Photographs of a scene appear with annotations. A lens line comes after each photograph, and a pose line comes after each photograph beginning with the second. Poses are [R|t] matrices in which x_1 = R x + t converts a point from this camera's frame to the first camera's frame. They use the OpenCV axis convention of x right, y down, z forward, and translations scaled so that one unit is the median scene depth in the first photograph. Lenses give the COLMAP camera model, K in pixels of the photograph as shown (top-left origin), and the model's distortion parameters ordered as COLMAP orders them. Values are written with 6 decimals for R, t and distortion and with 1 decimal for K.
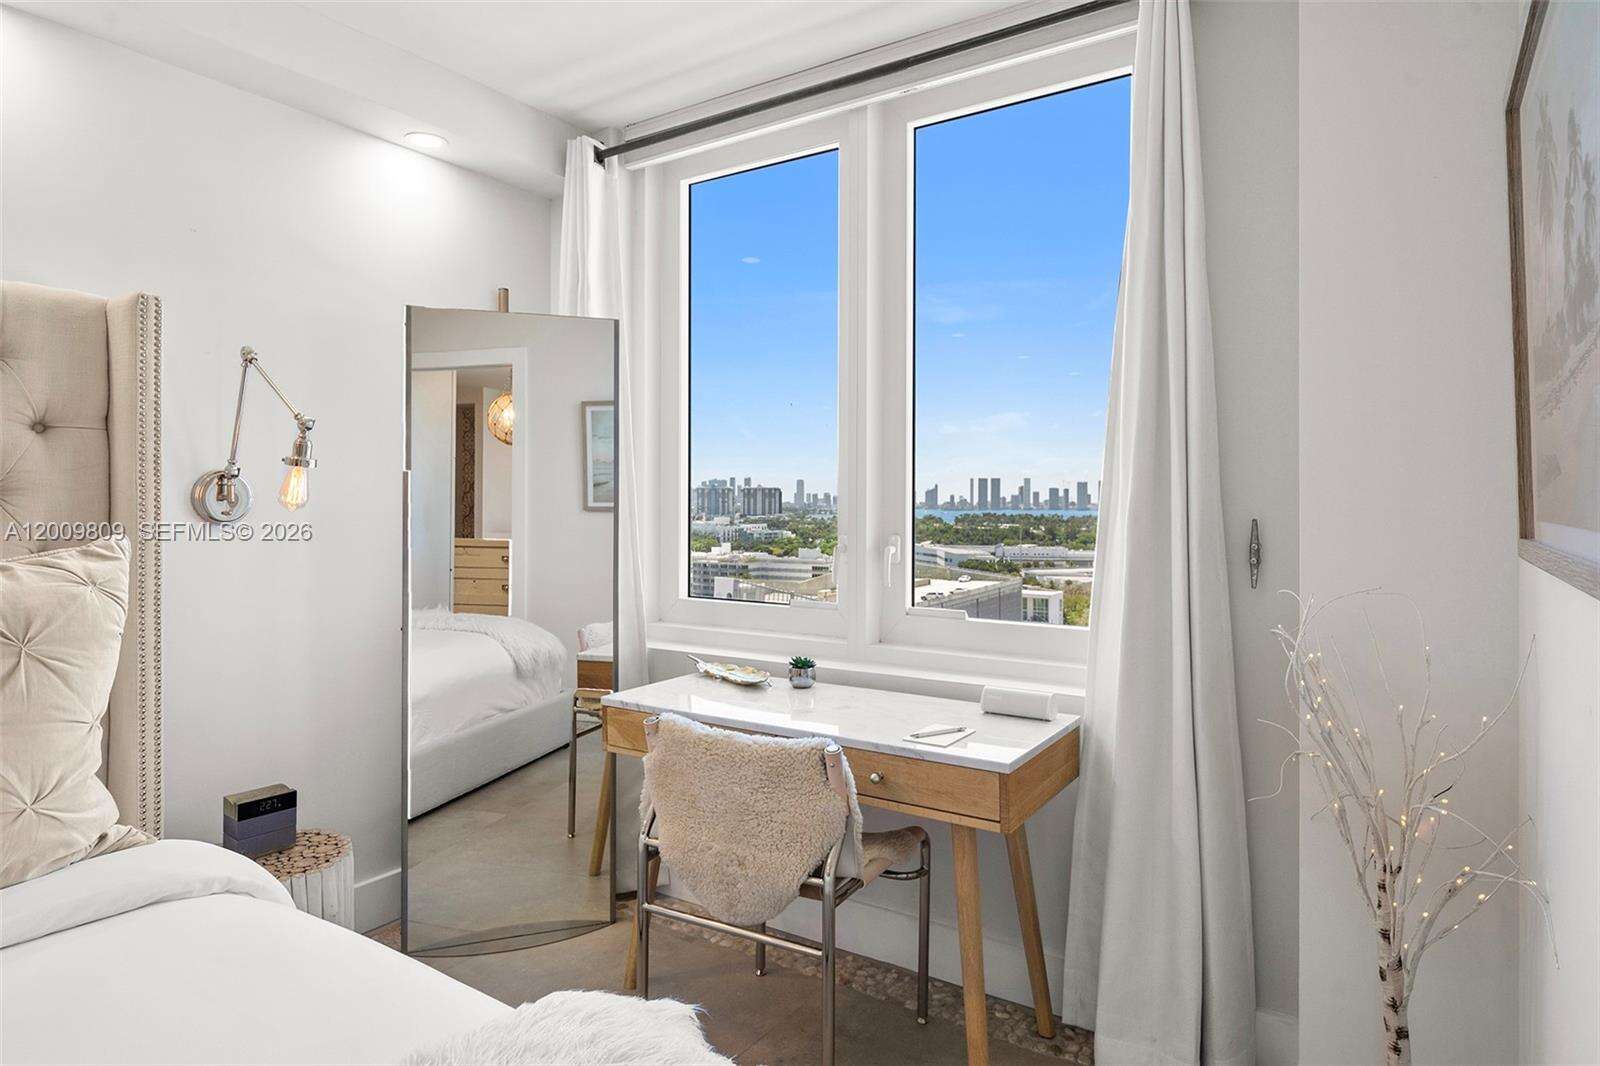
lens RADIAL K [[918.6, 0, 803.5], [0, 918.6, 501.3], [0, 0, 1]] dist [0.000596, 0.000033]
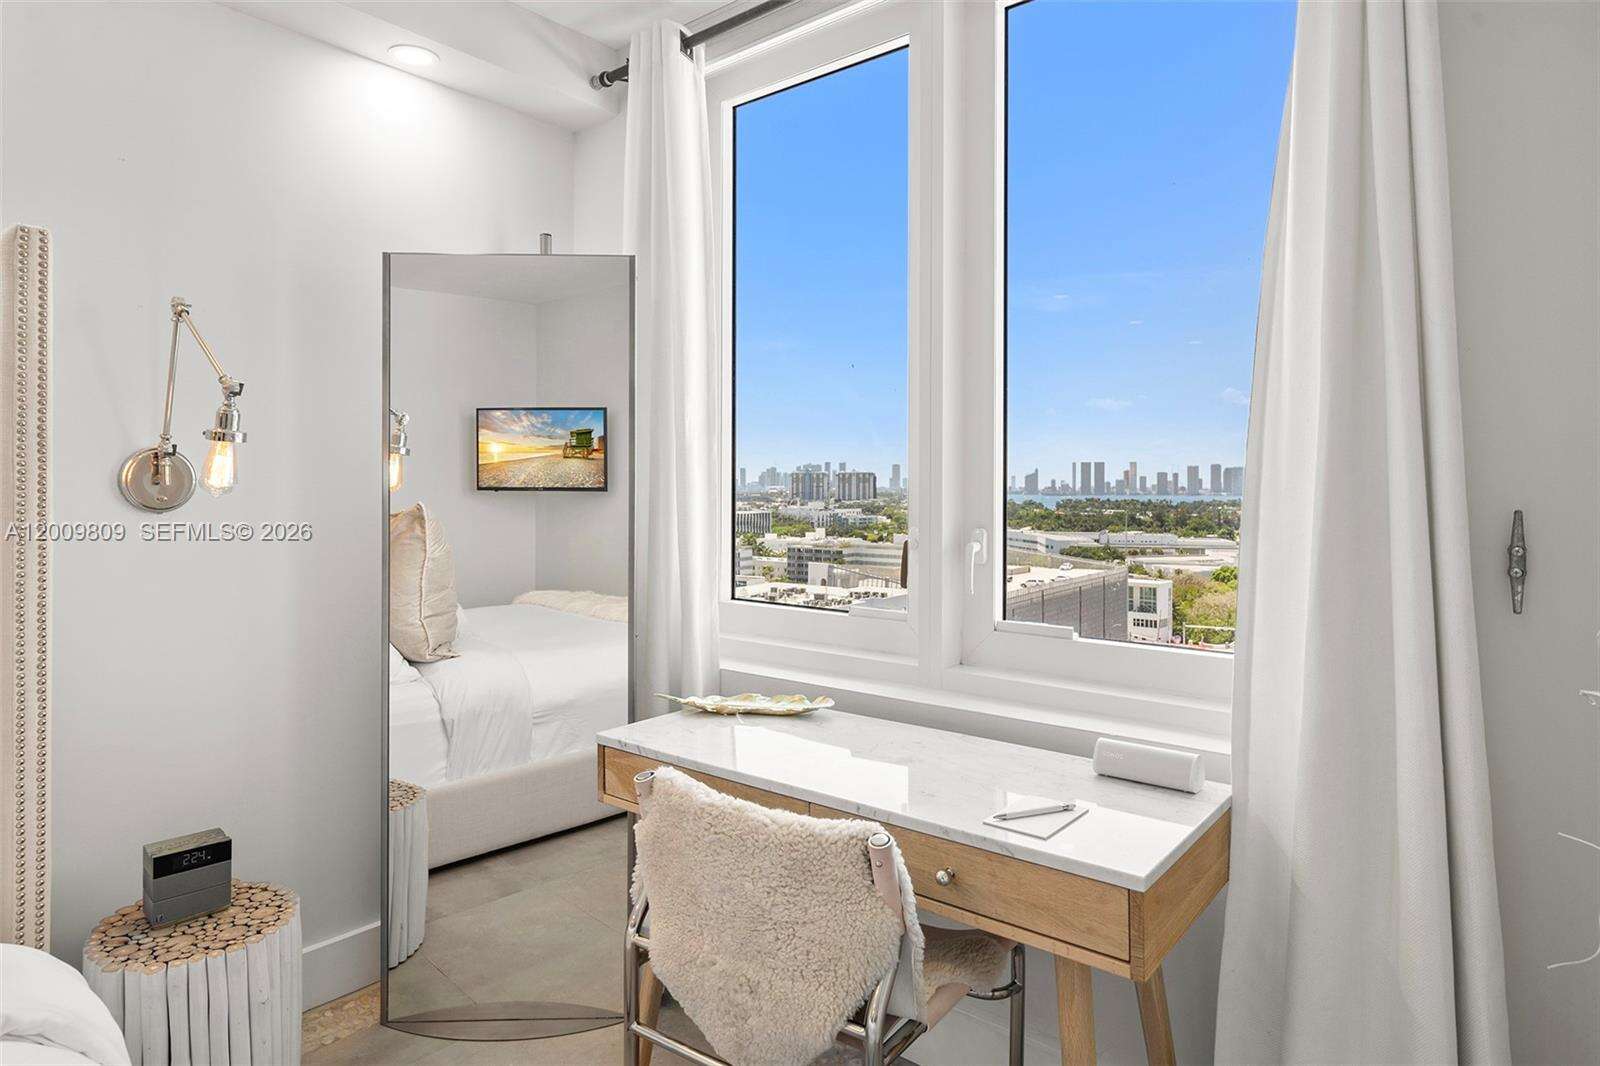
lens RADIAL K [[923.9, 0, 798.5], [0, 923.9, 485.0], [0, 0, 1]] dist [-0.001978, -0.001022]
pose [[0.994110, -0.000020, -0.108378, 0.040121], [-0.000119, 0.999999, -0.001279, 0.001395], [0.108378, 0.001284, 0.994109, 0.258064]]
